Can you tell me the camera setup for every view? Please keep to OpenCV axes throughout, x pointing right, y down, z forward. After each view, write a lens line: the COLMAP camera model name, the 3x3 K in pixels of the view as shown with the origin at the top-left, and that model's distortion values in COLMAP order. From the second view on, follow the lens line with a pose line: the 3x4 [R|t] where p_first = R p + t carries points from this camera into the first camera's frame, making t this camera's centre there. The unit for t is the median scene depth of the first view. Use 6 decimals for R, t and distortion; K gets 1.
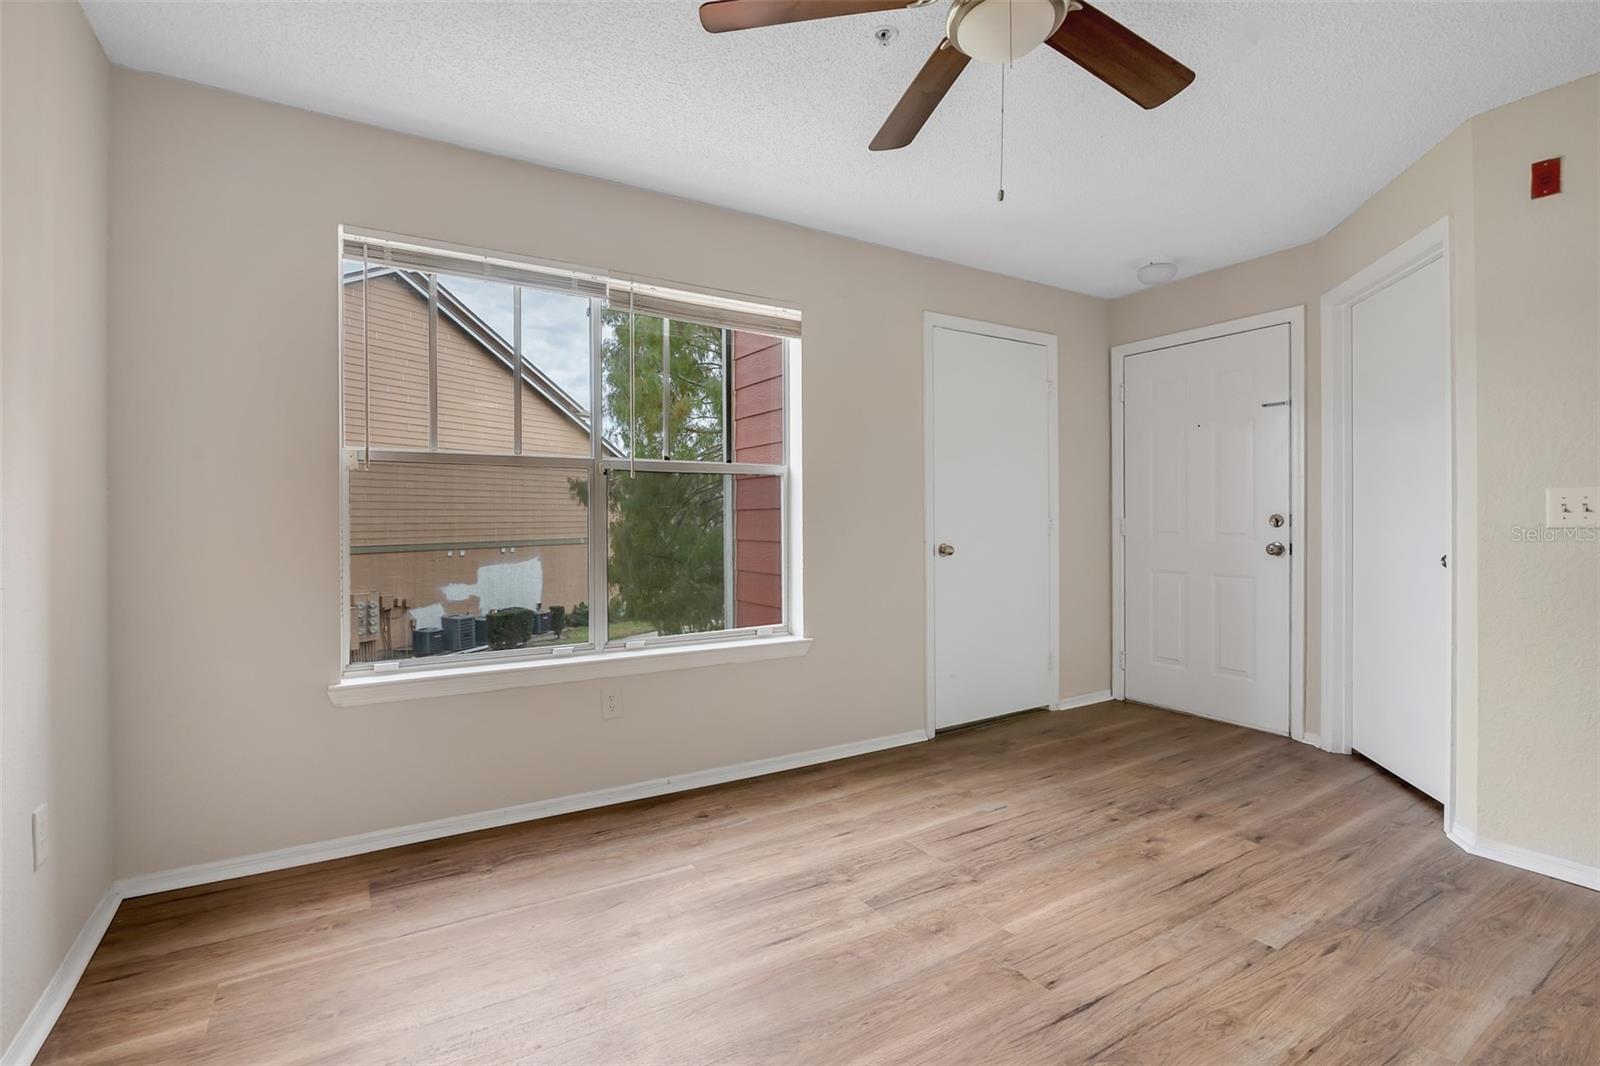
lens RADIAL K [[760.3, 0, 771.8], [0, 760.3, 534.4], [0, 0, 1]] dist [-0.015998, -0.000706]
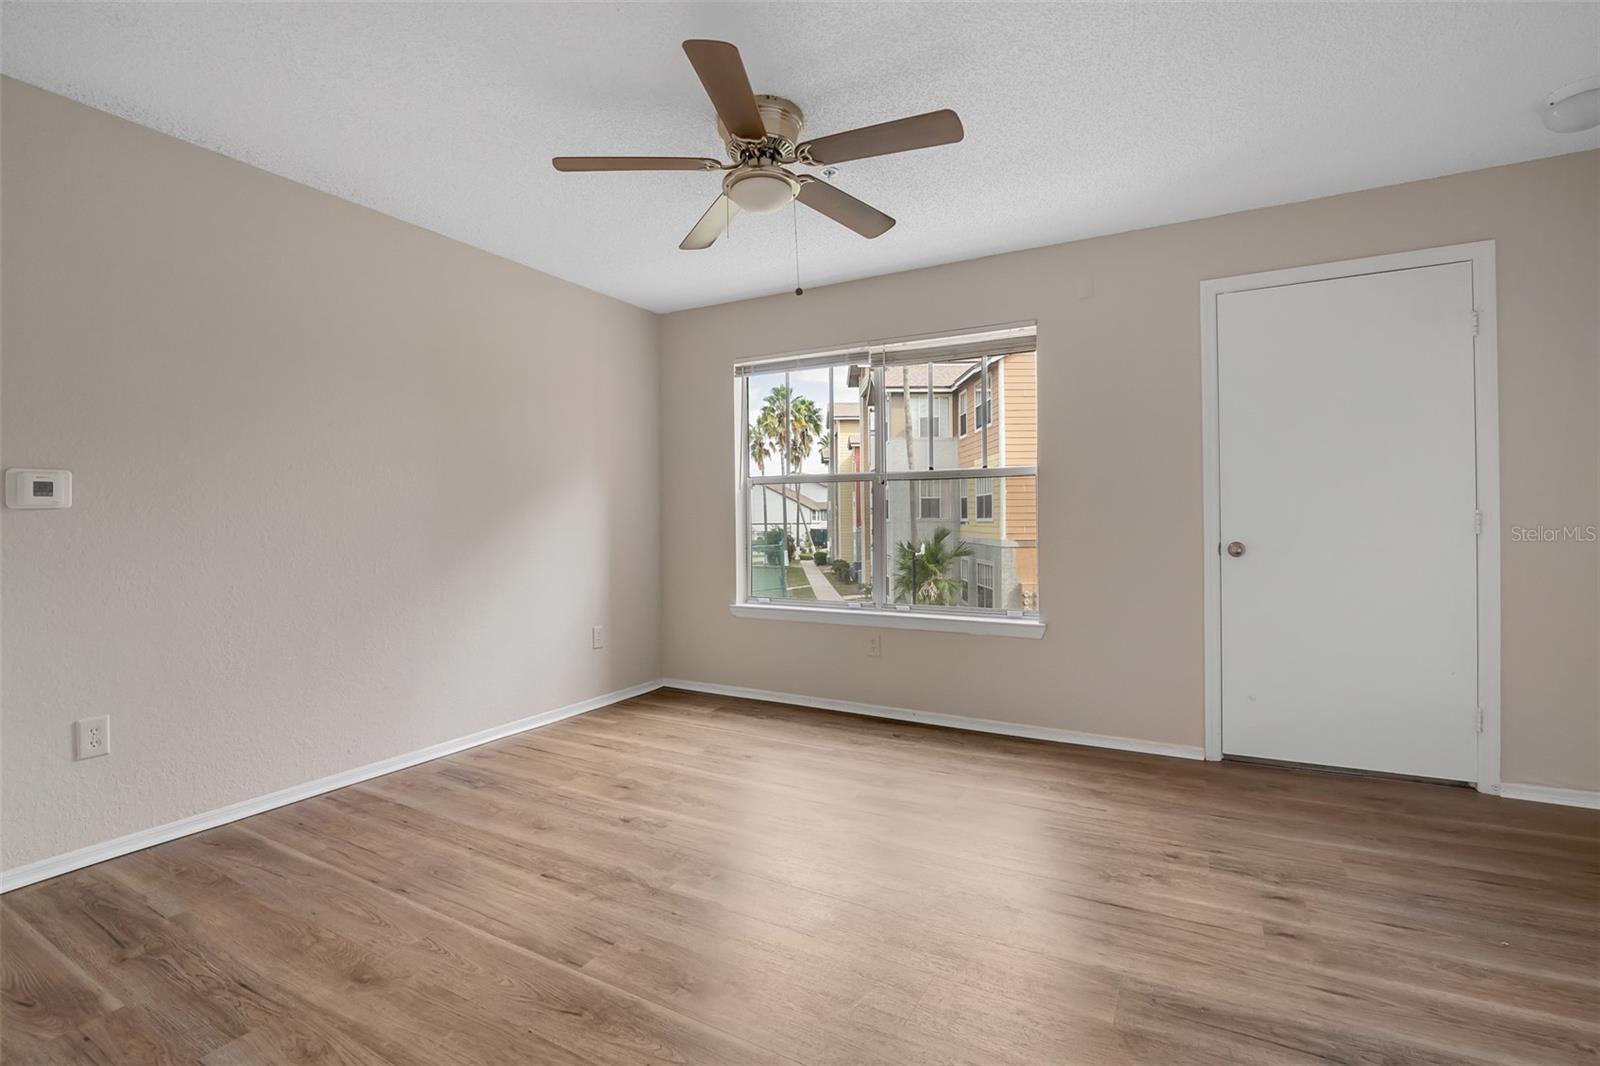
lens RADIAL K [[760.3, 0, 771.8], [0, 760.3, 534.4], [0, 0, 1]] dist [-0.015998, -0.000706]
pose [[0.462610, 0.018795, -0.886363, 0.940514], [-0.011419, 0.999819, 0.015240, -0.004065], [0.886489, 0.003071, 0.462740, 0.168916]]
